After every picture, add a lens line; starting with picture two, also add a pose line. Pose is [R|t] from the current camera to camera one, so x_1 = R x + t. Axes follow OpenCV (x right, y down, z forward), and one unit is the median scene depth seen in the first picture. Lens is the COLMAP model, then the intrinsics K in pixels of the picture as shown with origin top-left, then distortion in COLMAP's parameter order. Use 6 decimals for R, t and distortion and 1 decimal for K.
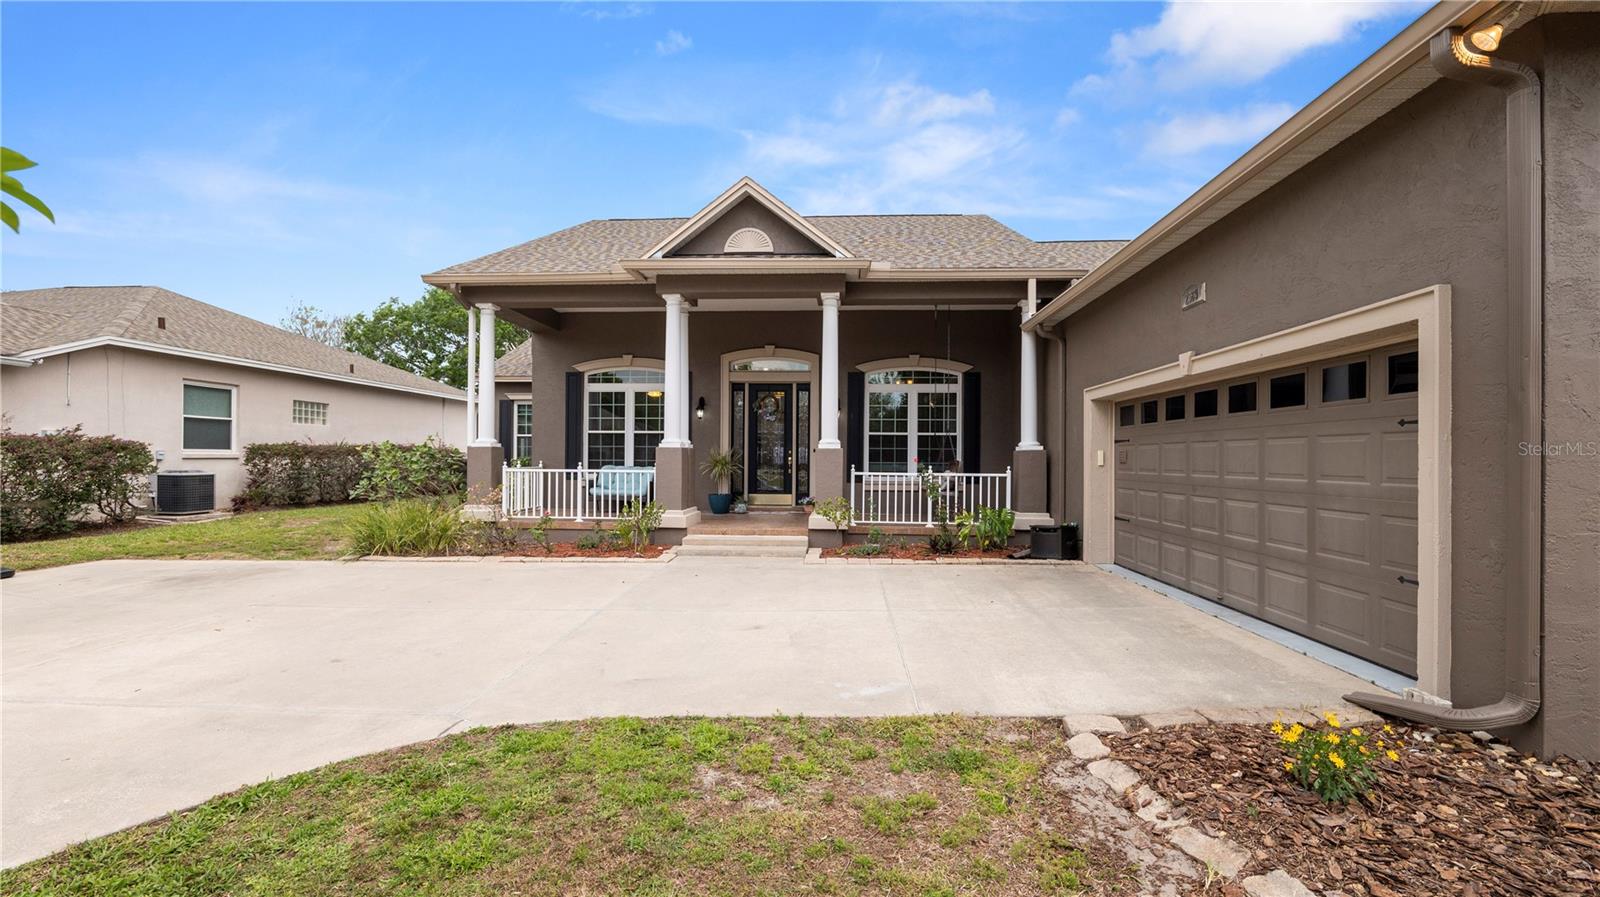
lens RADIAL K [[661.6, 0, 800.6], [0, 661.6, 447.3], [0, 0, 1]] dist [-0.004136, 0.000154]
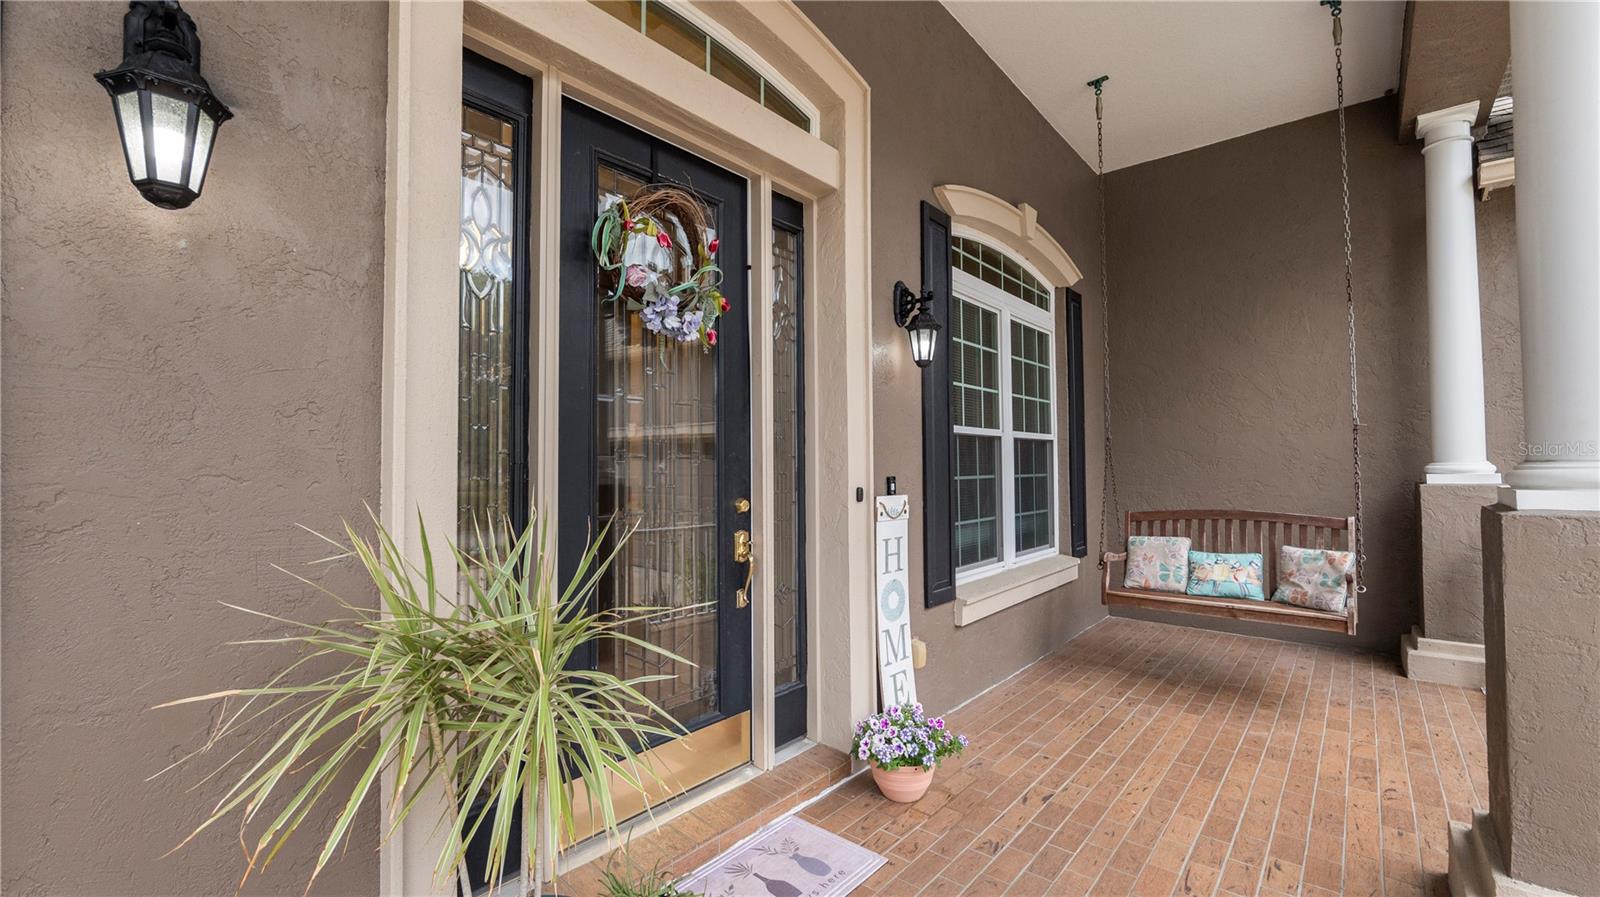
lens RADIAL K [[661.6, 0, 800.6], [0, 661.6, 447.3], [0, 0, 1]] dist [-0.004136, 0.000154]
pose [[0.604143, 0.014022, 0.796752, -0.185448], [-0.007261, 0.999901, -0.012091, -0.008957], [-0.796843, 0.001519, 0.604185, 0.941743]]
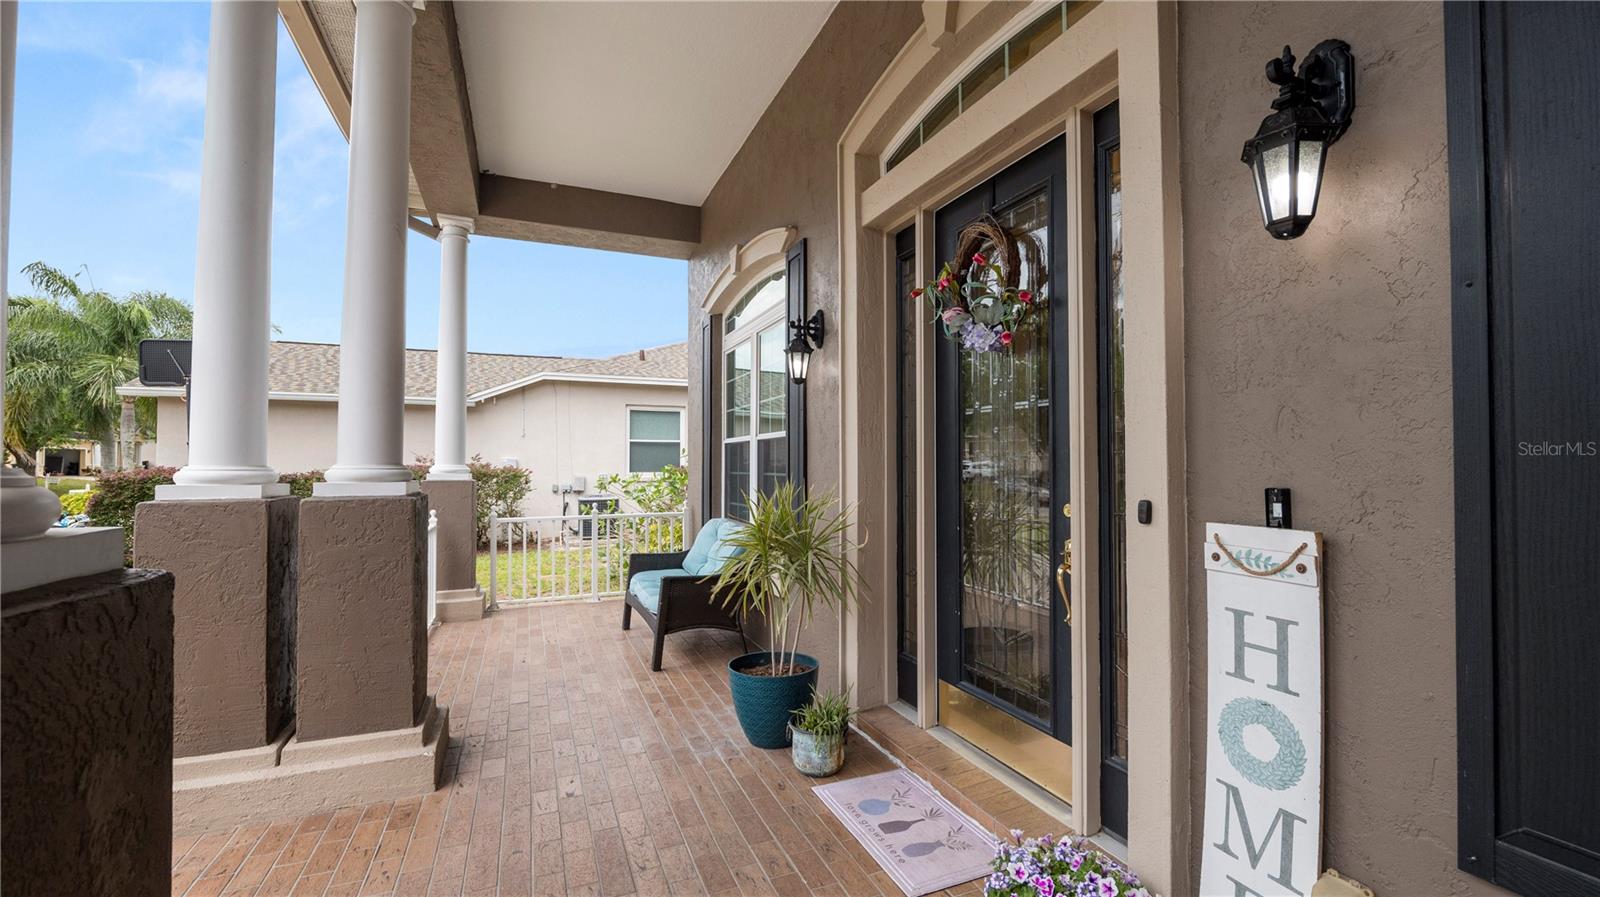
lens RADIAL K [[647.8, 0, 795.8], [0, 647.8, 454.6], [0, 0, 1]] dist [-0.003176, -0.000168]
pose [[0.442009, -0.022362, -0.896732, 0.119433], [0.025942, 0.999590, -0.012140, -0.007921], [0.896635, -0.017897, 0.442408, 0.936725]]
